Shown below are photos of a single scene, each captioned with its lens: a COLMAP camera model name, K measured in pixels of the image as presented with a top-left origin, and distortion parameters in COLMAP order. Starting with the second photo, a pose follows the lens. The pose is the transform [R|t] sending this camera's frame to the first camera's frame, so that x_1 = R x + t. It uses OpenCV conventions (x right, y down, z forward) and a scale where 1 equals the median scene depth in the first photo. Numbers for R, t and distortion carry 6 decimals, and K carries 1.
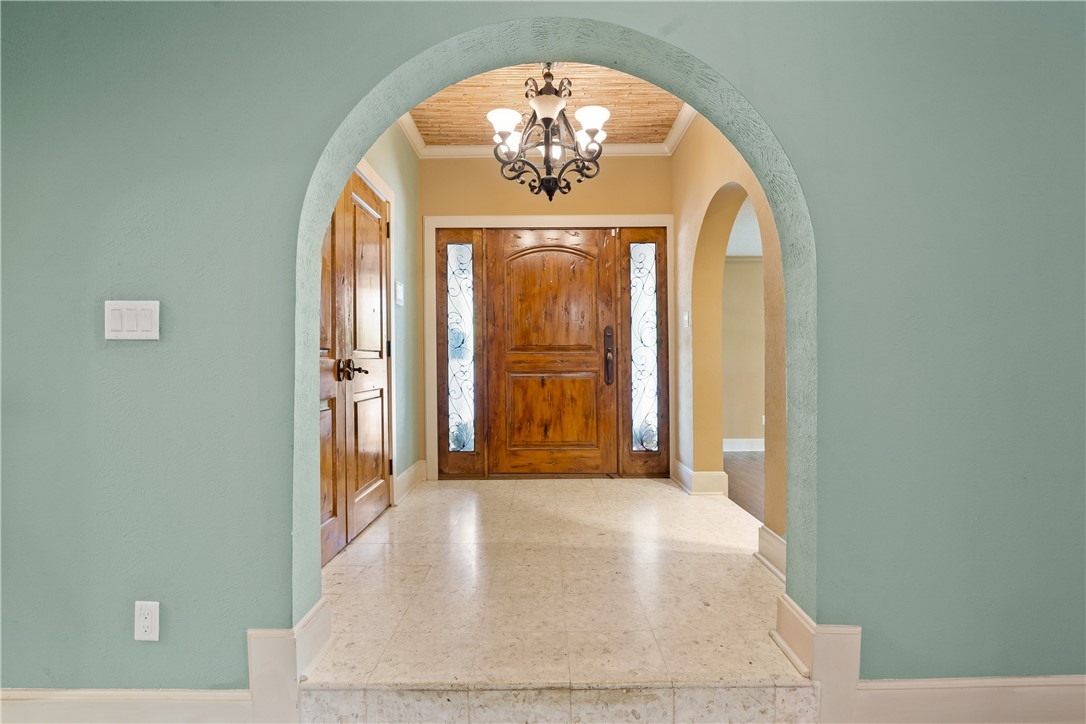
lens RADIAL K [[506.7, 0, 542.4], [0, 506.7, 362.6], [0, 0, 1]] dist [-0.000820, -0.000195]
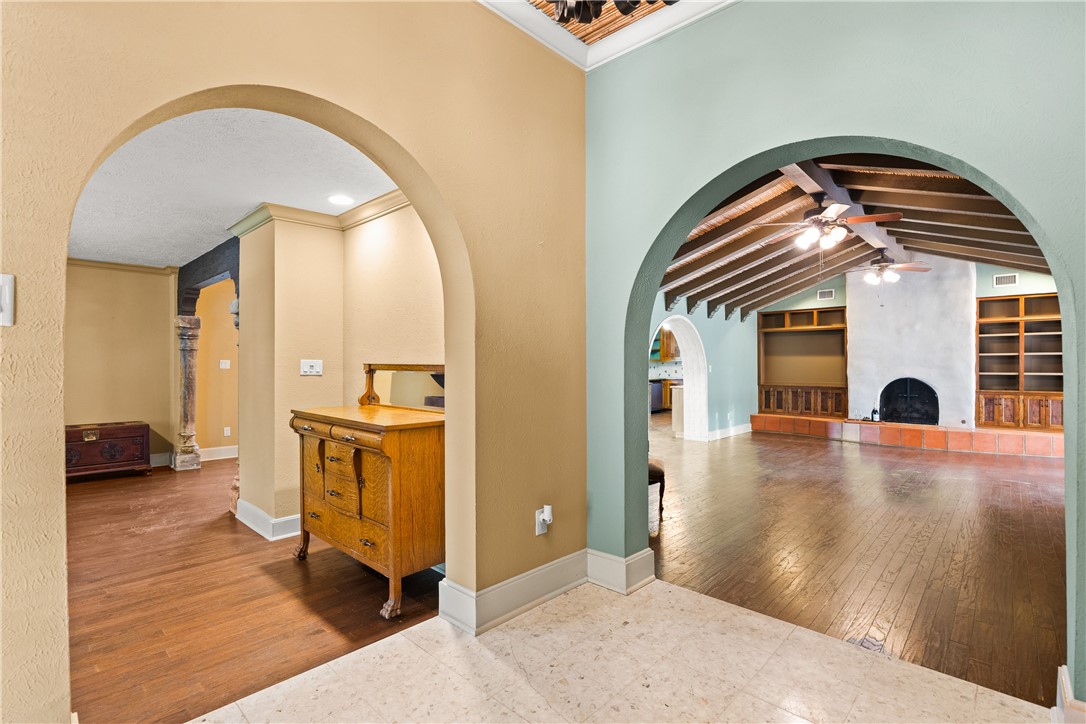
lens RADIAL K [[506.7, 0, 542.2], [0, 506.7, 363.2], [0, 0, 1]] dist [-0.000820, -0.000195]
pose [[-0.724386, 0.003011, 0.689388, -0.292486], [-0.000555, 0.999988, -0.004951, -0.089608], [-0.689395, -0.003968, -0.724375, 1.763765]]
